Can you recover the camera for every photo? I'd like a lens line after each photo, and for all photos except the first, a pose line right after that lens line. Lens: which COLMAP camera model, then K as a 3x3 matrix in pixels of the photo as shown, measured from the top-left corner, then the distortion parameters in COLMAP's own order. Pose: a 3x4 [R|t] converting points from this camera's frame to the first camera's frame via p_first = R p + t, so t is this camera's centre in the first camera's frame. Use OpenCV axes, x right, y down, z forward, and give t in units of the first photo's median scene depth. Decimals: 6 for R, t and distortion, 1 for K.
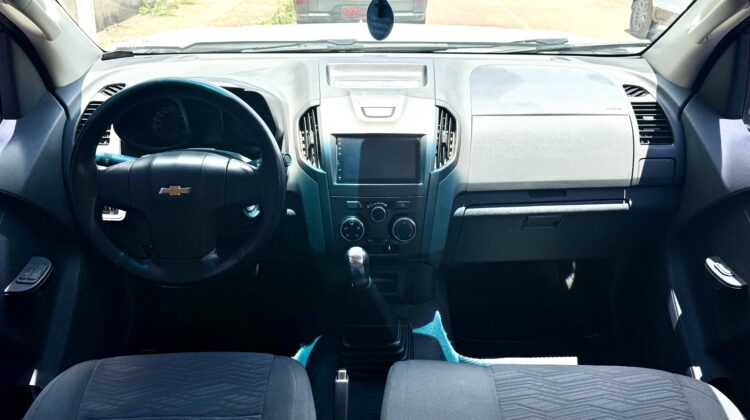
lens RADIAL K [[600.5, 0, 365.8], [0, 600.5, 227.7], [0, 0, 1]] dist [0.043665, -0.094726]
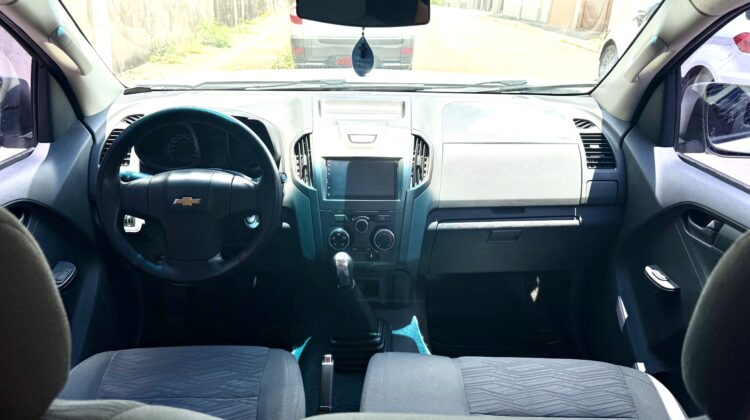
lens RADIAL K [[572.1, 0, 362.0], [0, 572.1, 230.2], [0, 0, 1]] dist [0.058012, -0.140314]
pose [[0.999950, 0.007697, 0.006307, 0.014102], [-0.007296, 0.998085, -0.061430, 0.051596], [-0.006768, 0.061381, 0.998091, -0.096543]]
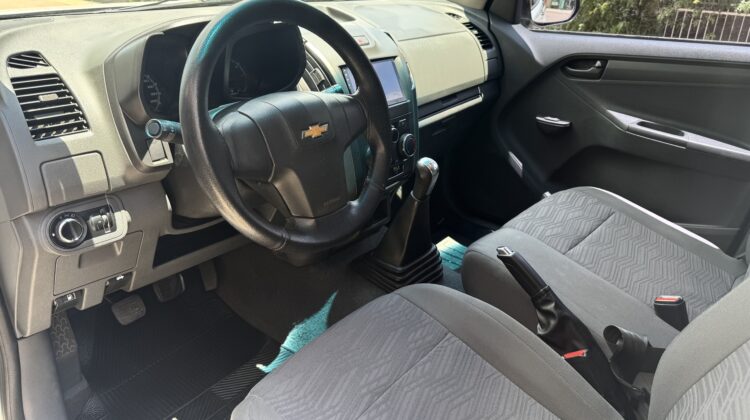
lens RADIAL K [[553.3, 0, 374.5], [0, 553.3, 225.9], [0, 0, 1]] dist [0.003540, -0.000595]
pose [[0.620116, -0.323367, 0.714766, -0.721500], [0.344324, 0.930839, 0.122392, -0.004960], [-0.704909, 0.170214, 0.688571, 0.375413]]
